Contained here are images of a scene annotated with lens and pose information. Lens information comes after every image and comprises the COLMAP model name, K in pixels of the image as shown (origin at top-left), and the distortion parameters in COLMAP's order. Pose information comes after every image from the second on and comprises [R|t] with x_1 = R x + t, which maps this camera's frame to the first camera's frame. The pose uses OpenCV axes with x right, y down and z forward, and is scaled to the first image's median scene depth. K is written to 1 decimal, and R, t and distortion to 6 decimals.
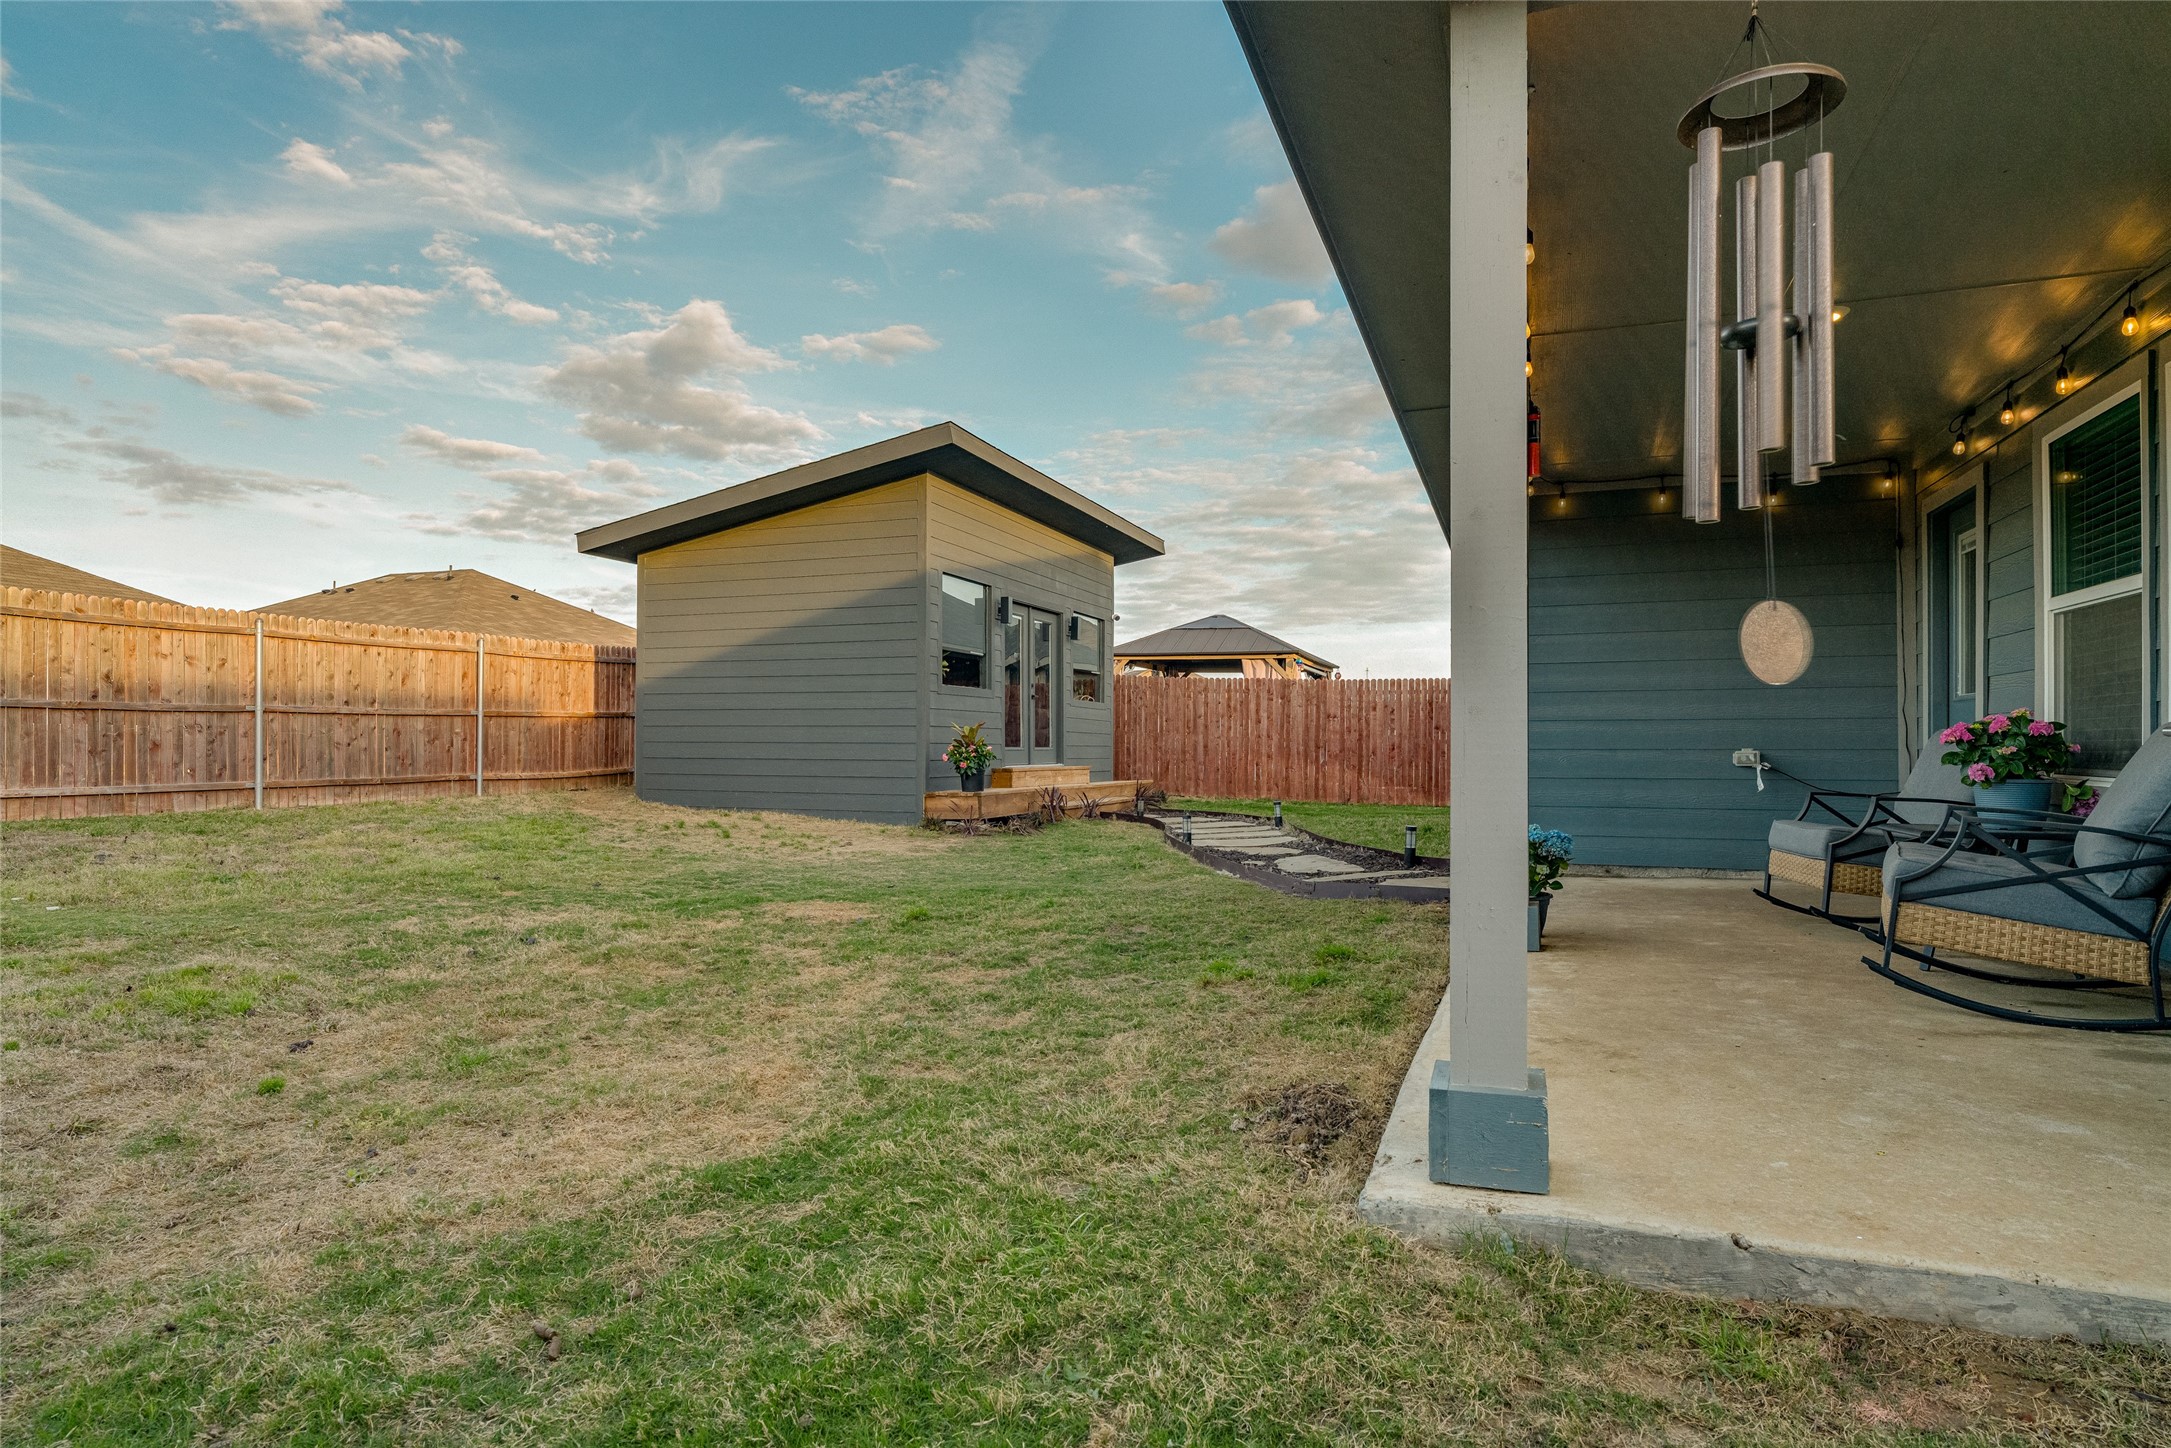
lens RADIAL K [[1221.6, 0, 1085.5], [0, 1221.6, 724.0], [0, 0, 1]] dist [0.000351, -0.000311]
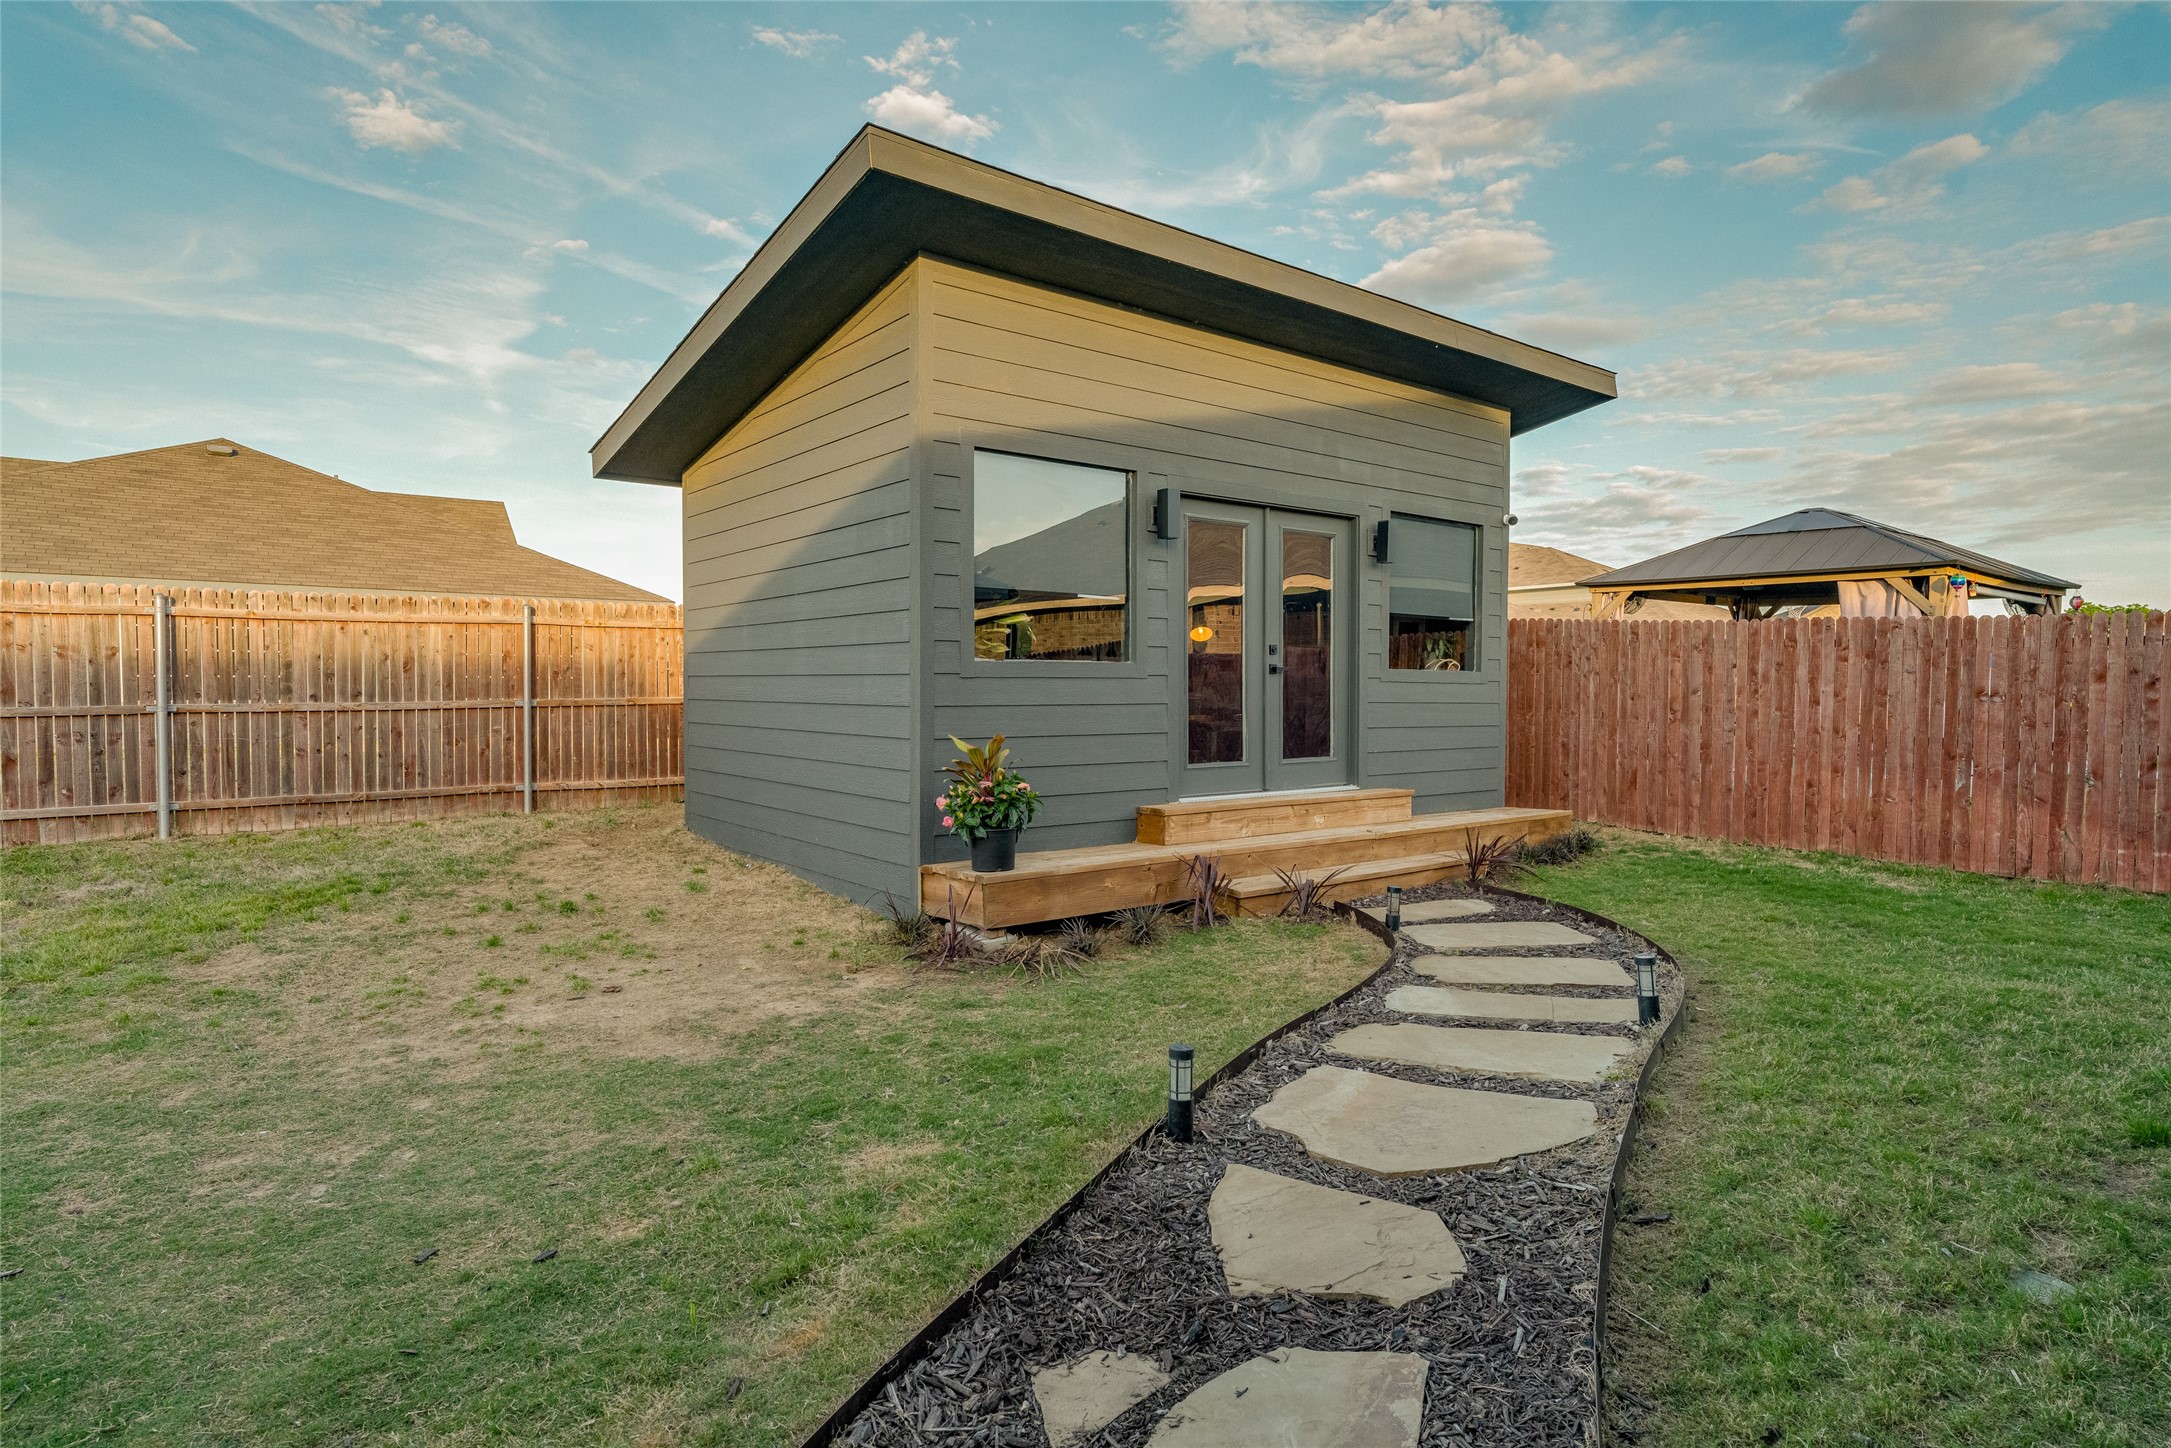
lens RADIAL K [[1181.8, 0, 1085.5], [0, 1181.8, 724.0], [0, 0, 1]] dist [0.003697, -0.000974]
pose [[0.857561, 0.012738, -0.514225, 0.139474], [0.012210, 0.998908, 0.045107, -0.019735], [0.514238, -0.044961, 0.856468, 0.426085]]
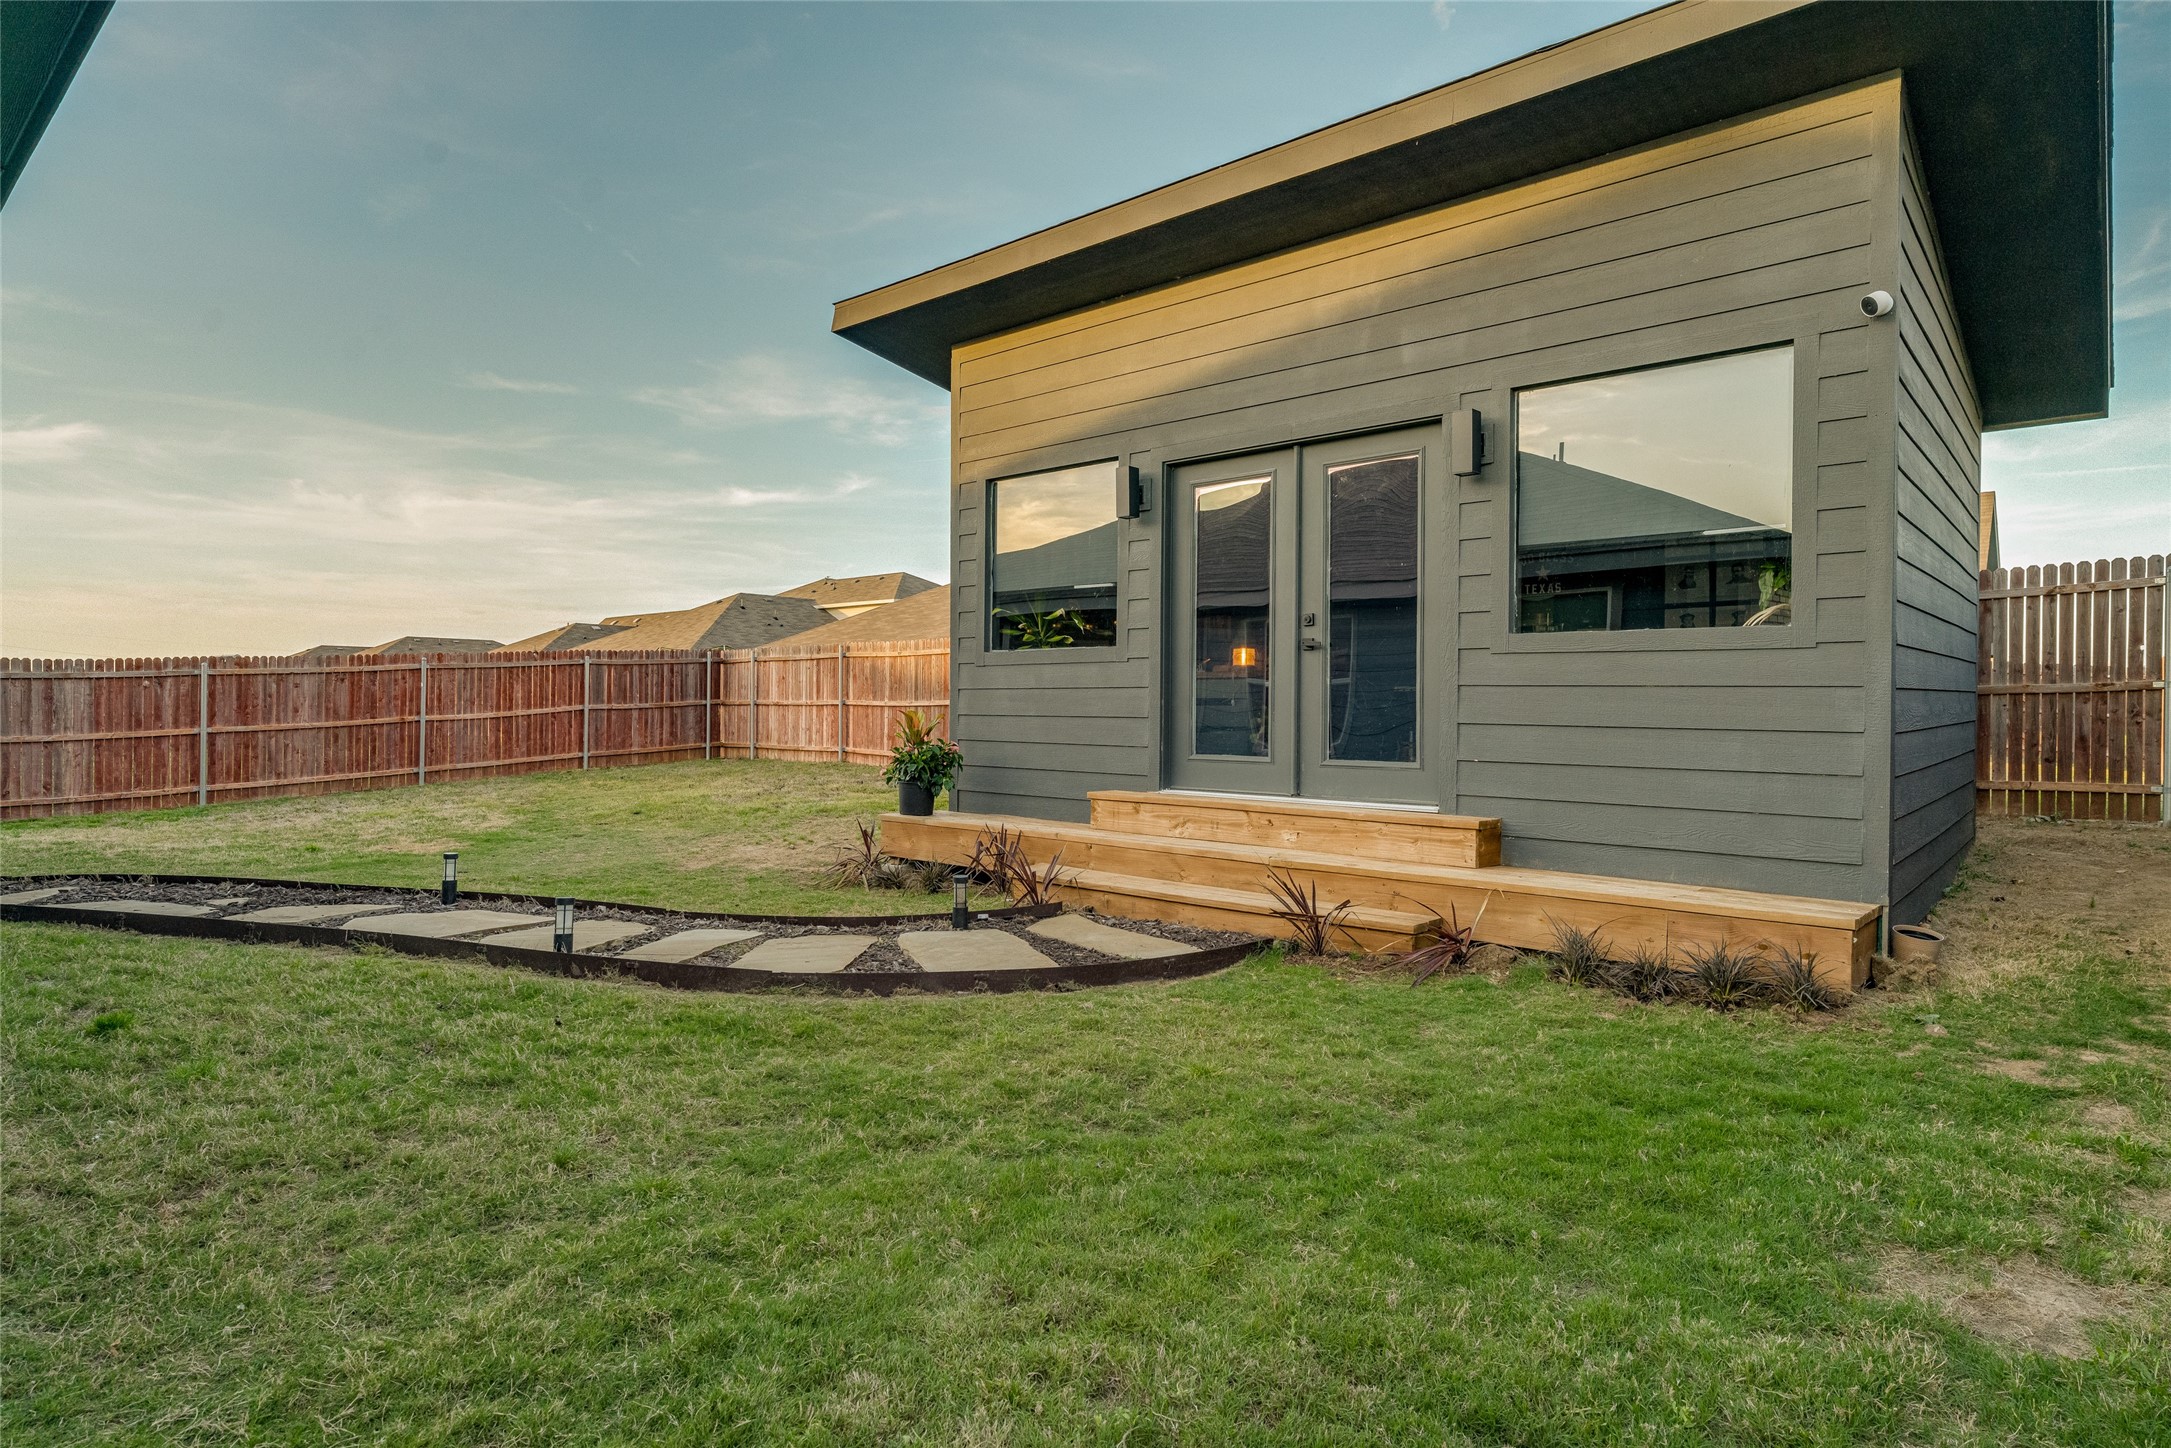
lens RADIAL K [[1181.8, 0, 1085.5], [0, 1181.8, 724.0], [0, 0, 1]] dist [0.003697, -0.000974]
pose [[-0.350965, 0.012151, -0.936310, 0.337546], [0.016274, 0.999844, 0.006875, 0.001915], [0.936247, -0.012825, -0.351108, 0.933225]]
